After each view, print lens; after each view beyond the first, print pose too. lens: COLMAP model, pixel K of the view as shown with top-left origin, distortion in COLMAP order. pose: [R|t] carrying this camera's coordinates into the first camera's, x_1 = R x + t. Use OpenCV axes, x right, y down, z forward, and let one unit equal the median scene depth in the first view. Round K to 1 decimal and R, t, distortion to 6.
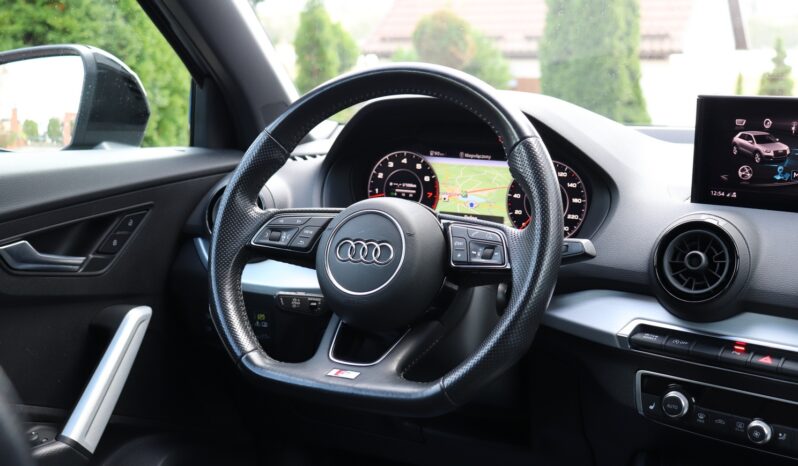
lens RADIAL K [[1011.7, 0, 399.0], [0, 1011.7, 233.0], [0, 0, 1]] dist [-0.008392, 0.089412]
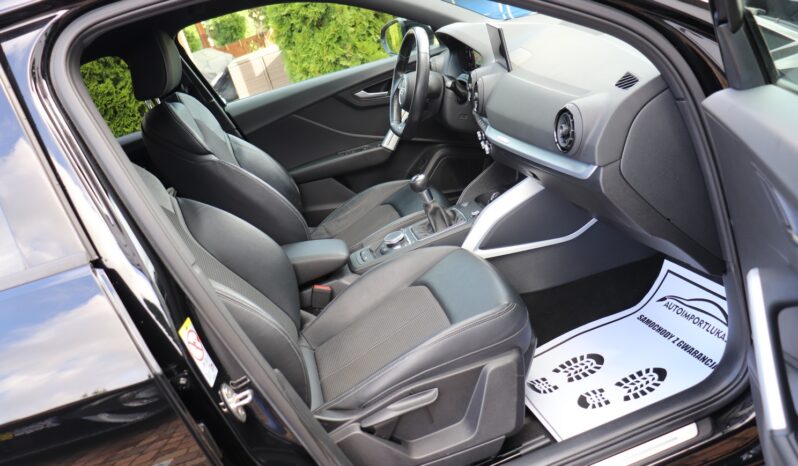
lens RADIAL K [[665.1, 0, 397.5], [0, 665.1, 232.4], [0, 0, 1]] dist [-0.183850, 0.165934]
pose [[0.587394, 0.109015, -0.801925, 1.612733], [0.162450, 0.954836, 0.248793, -0.073580], [0.792830, -0.276413, 0.543155, -0.291644]]
